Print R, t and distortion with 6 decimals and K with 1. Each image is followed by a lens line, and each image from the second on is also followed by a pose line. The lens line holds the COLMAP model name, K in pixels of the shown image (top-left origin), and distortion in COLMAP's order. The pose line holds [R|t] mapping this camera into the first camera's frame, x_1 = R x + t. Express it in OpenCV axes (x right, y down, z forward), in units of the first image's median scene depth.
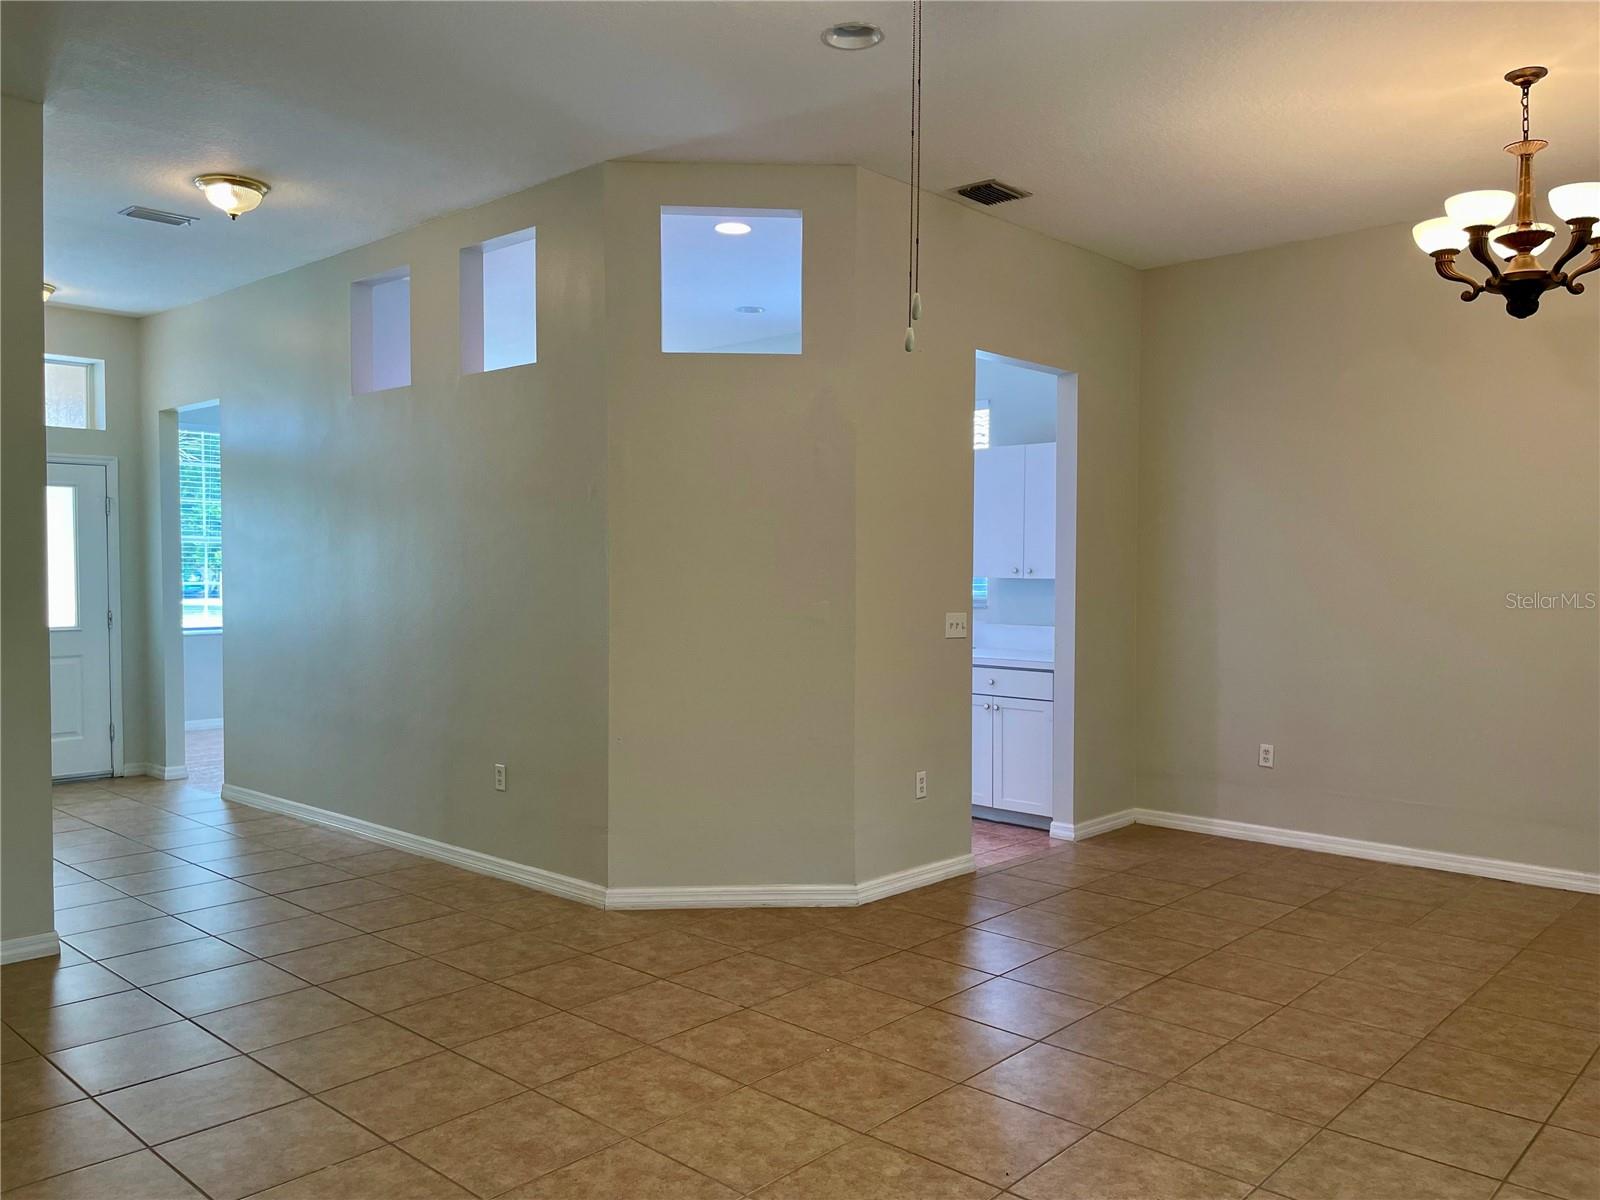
lens RADIAL K [[1226.8, 0, 791.6], [0, 1226.8, 603.4], [0, 0, 1]] dist [0.084309, -0.118875]
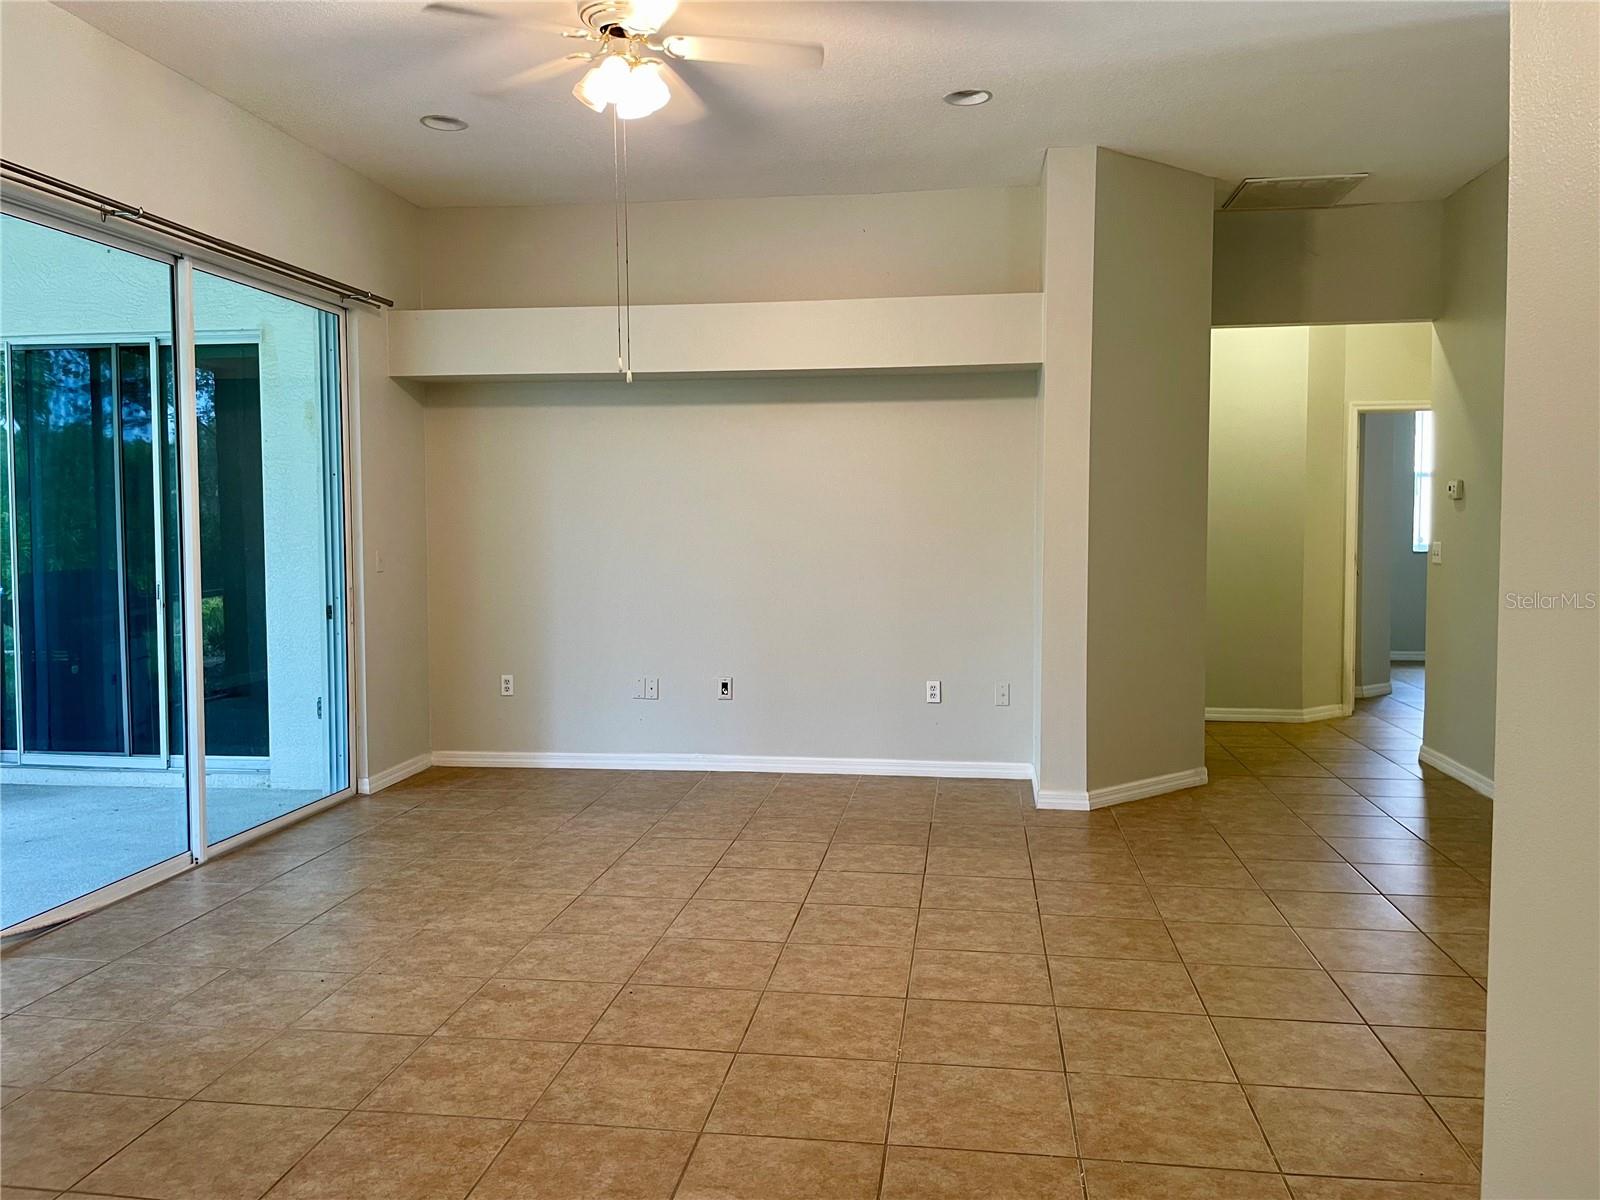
lens RADIAL K [[1226.8, 0, 801.2], [0, 1226.8, 585.3], [0, 0, 1]] dist [0.084309, -0.118875]
pose [[-0.822058, 0.030425, -0.568590, 0.583259], [-0.014399, 0.997141, 0.074175, -0.031900], [0.569222, 0.069163, -0.819270, 1.677499]]
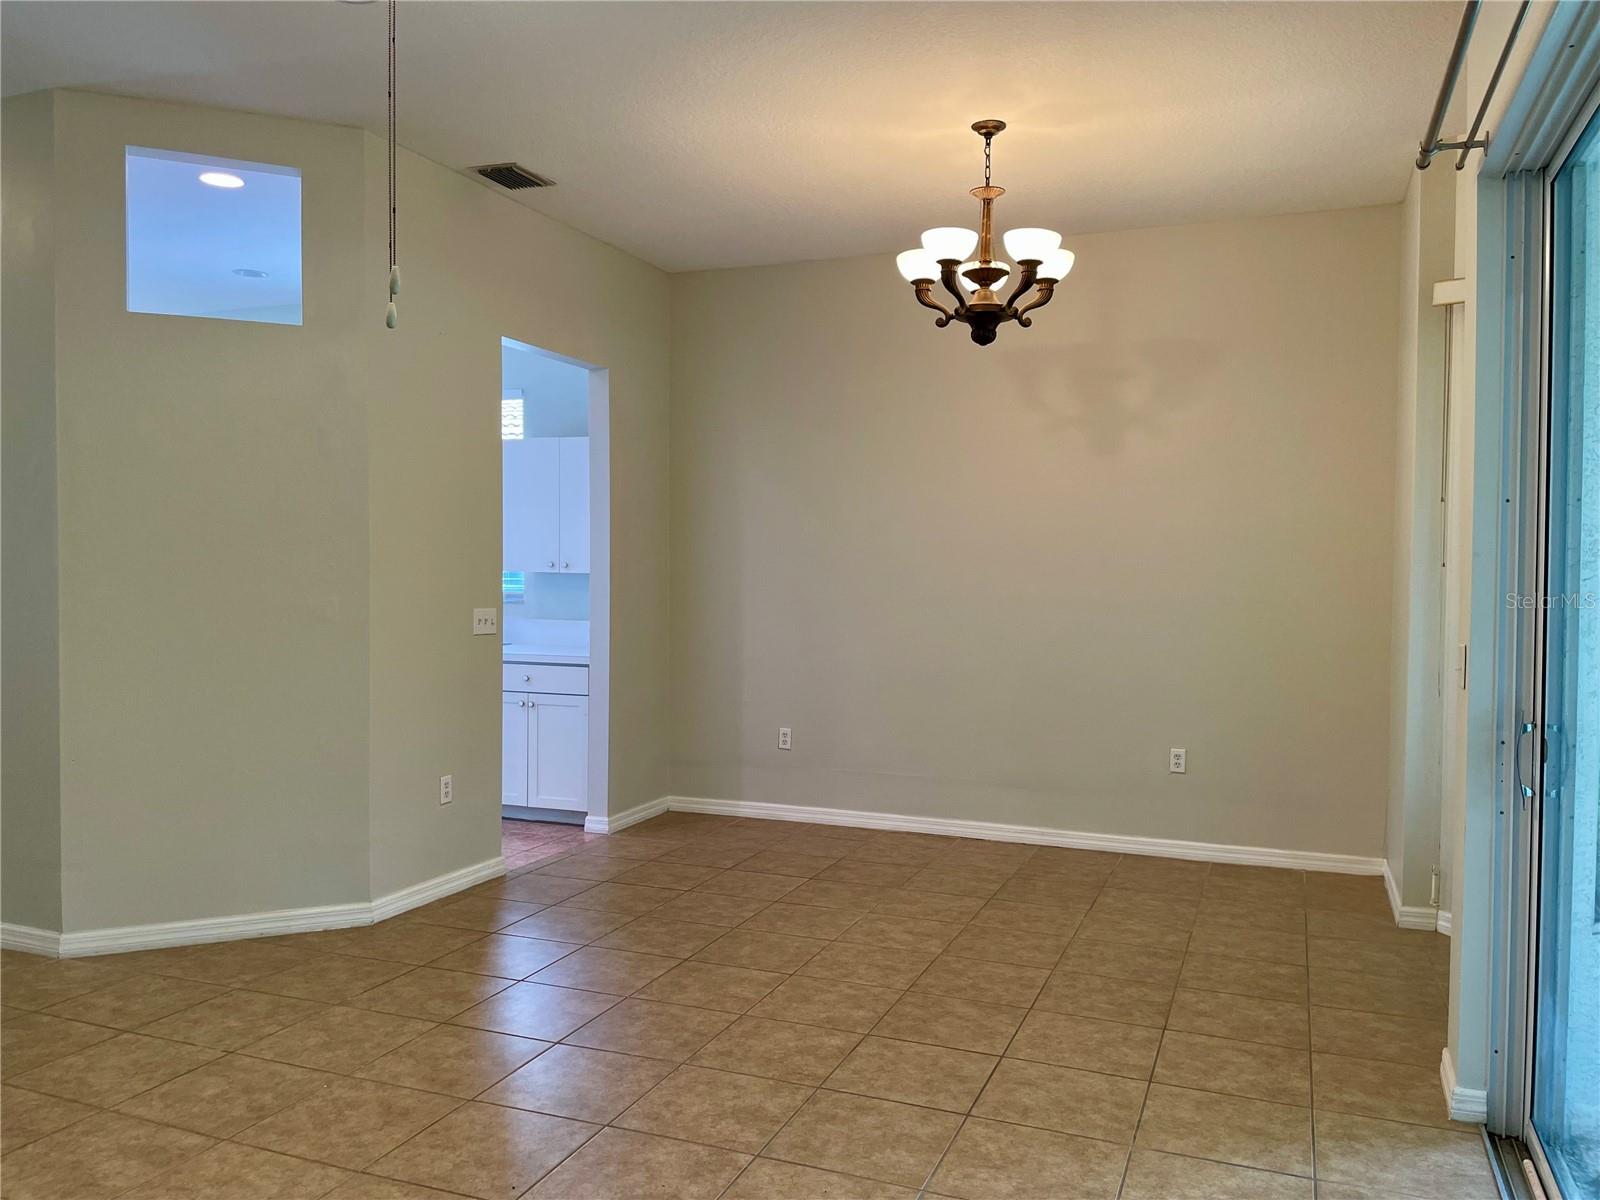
lens RADIAL K [[1226.8, 0, 805.1], [0, 1226.8, 601.9], [0, 0, 1]] dist [0.084309, -0.118875]
pose [[0.932011, -0.006767, 0.362367, 0.029259], [0.005272, 0.999973, 0.005115, -0.001638], [-0.362391, -0.002856, 0.932022, 0.010870]]
